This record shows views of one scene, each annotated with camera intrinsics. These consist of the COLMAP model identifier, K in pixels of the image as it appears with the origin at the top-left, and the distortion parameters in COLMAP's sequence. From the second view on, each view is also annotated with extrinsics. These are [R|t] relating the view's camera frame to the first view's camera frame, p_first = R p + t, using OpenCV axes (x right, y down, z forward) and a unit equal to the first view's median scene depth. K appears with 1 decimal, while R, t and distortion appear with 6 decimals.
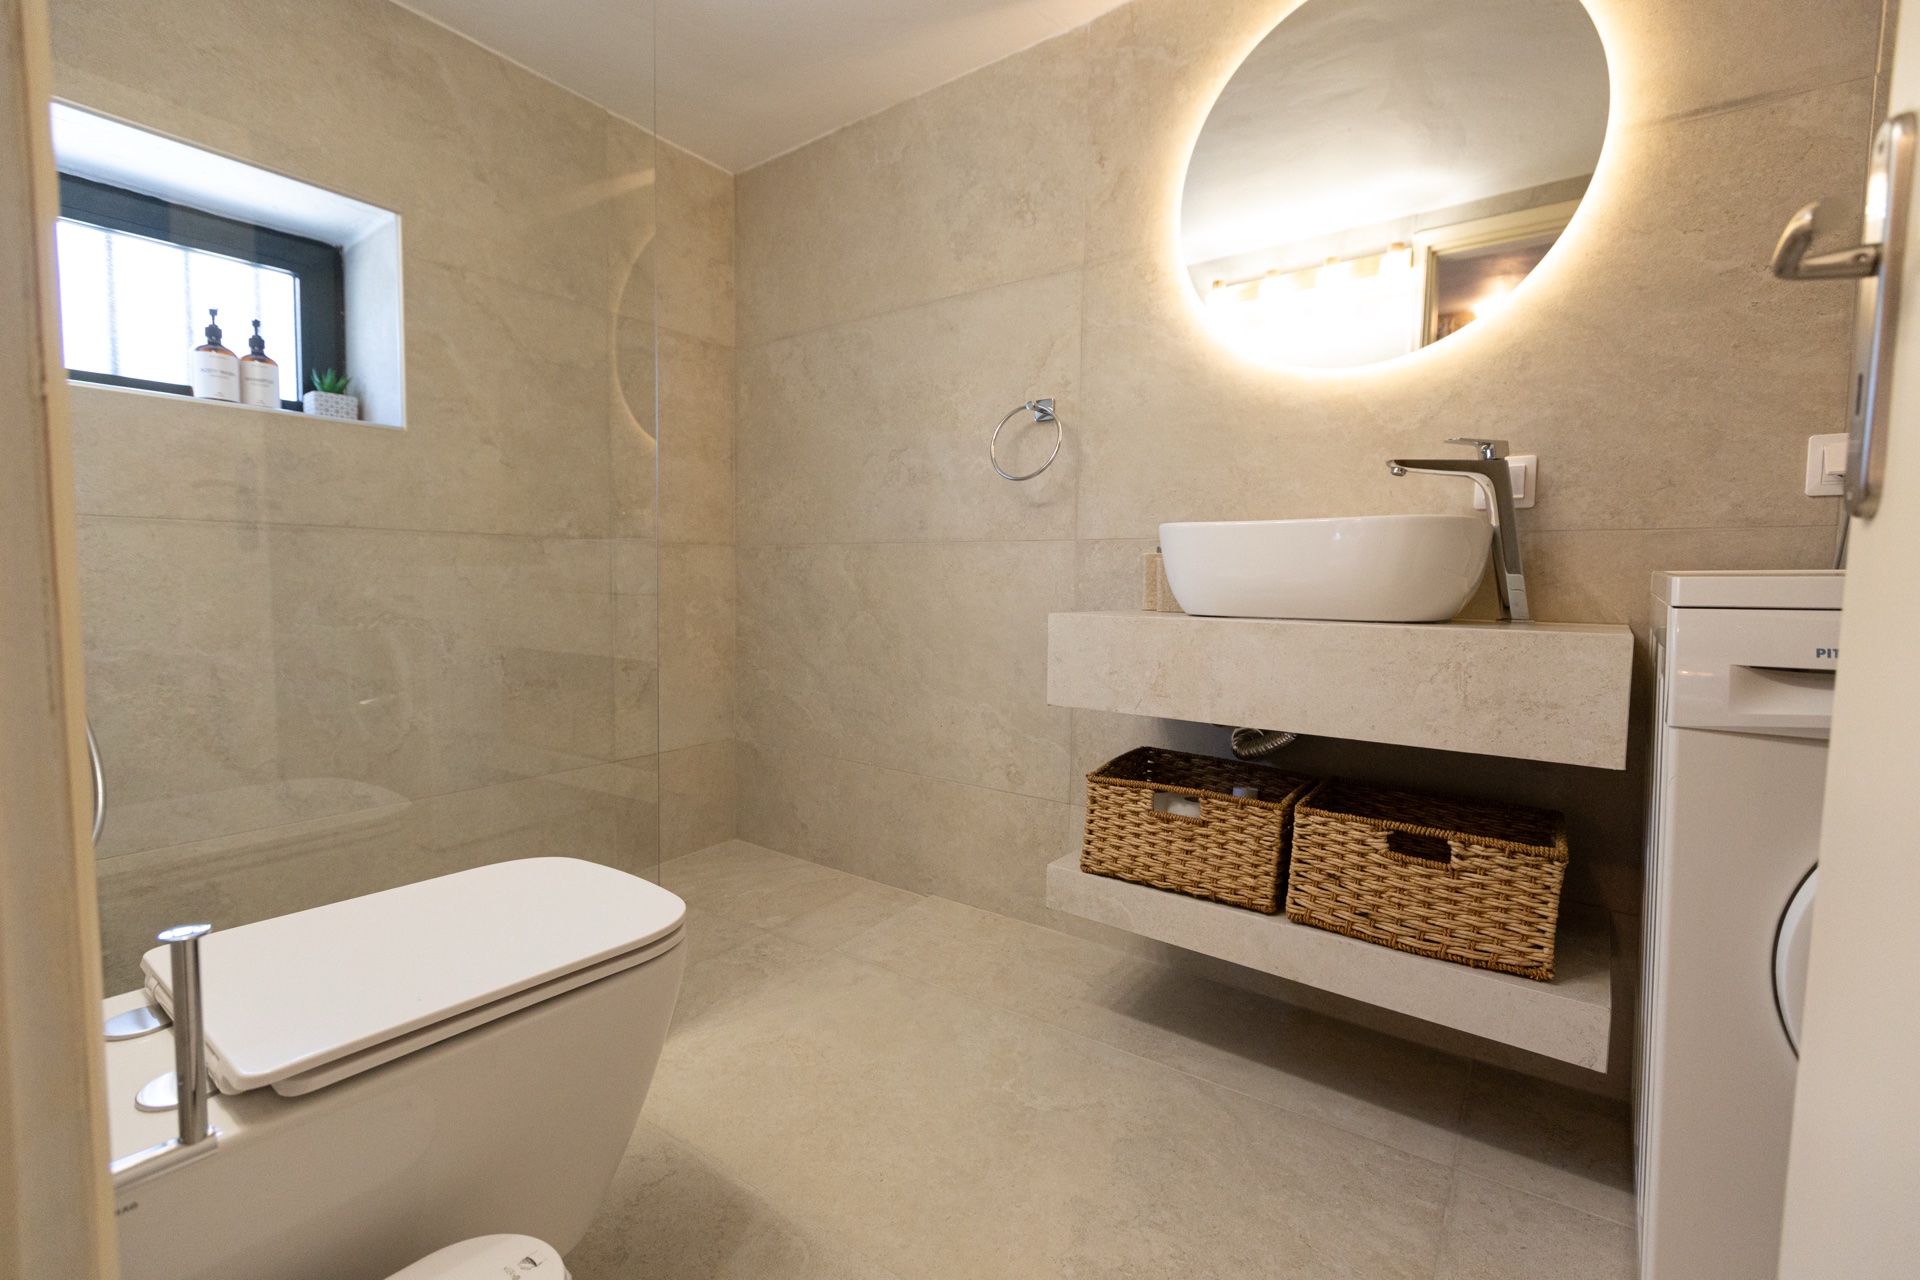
lens RADIAL K [[872.1, 0, 918.5], [0, 872.1, 646.4], [0, 0, 1]] dist [0.007254, -0.000658]
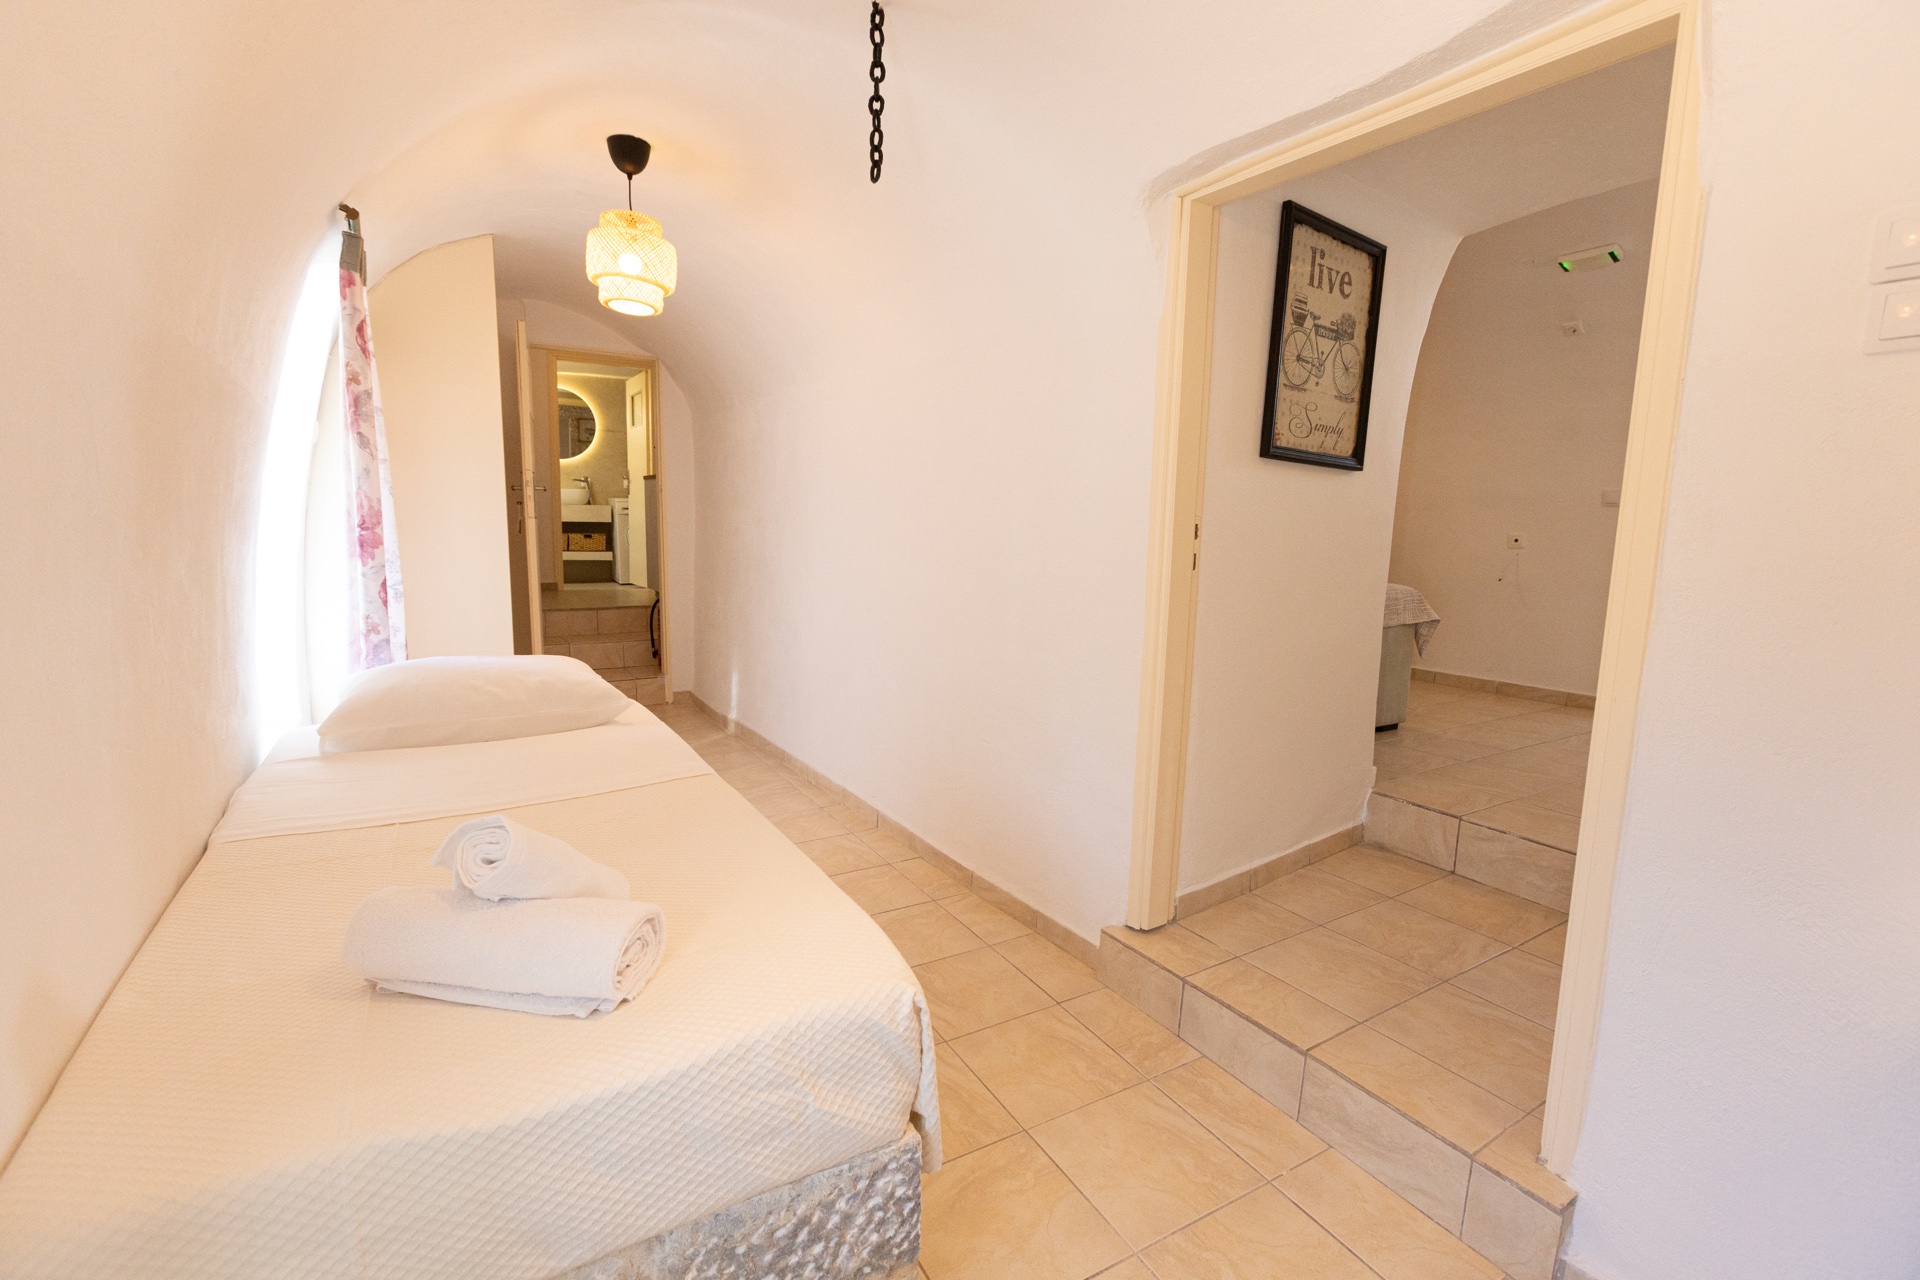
lens RADIAL K [[872.1, 0, 962.3], [0, 872.1, 645.2], [0, 0, 1]] dist [0.007254, -0.000658]
pose [[0.387197, -0.129691, 0.912830, -2.714439], [0.034278, 0.991398, 0.126314, 0.175949], [-0.921360, -0.017619, 0.388311, -2.564726]]
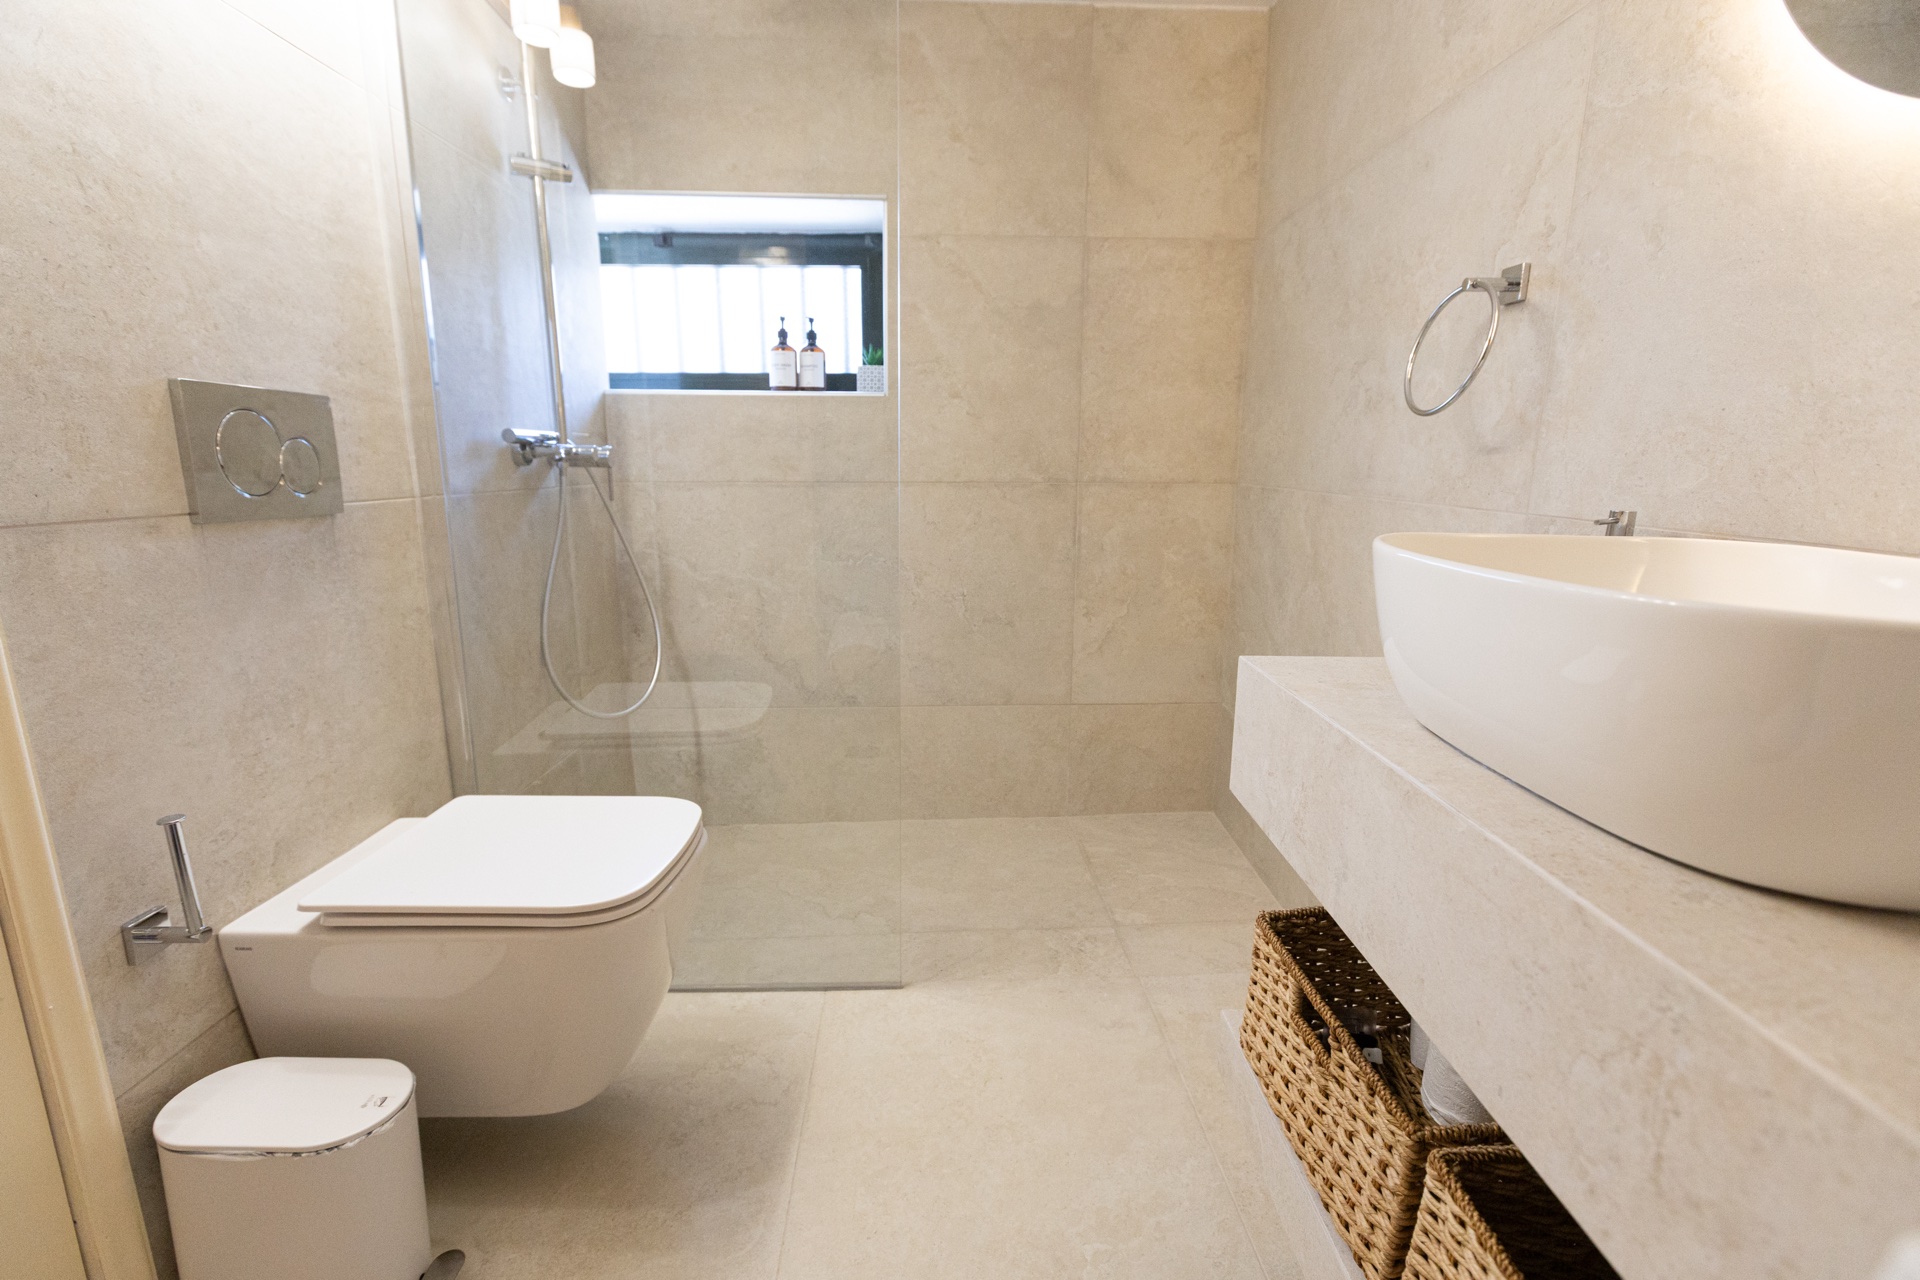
lens RADIAL K [[872.1, 0, 960.3], [0, 872.1, 636.6], [0, 0, 1]] dist [0.007254, -0.000658]
pose [[0.610509, 0.152622, -0.777165, 0.411415], [-0.053021, 0.986932, 0.152165, -0.109418], [0.790233, -0.051692, 0.610623, 0.342508]]
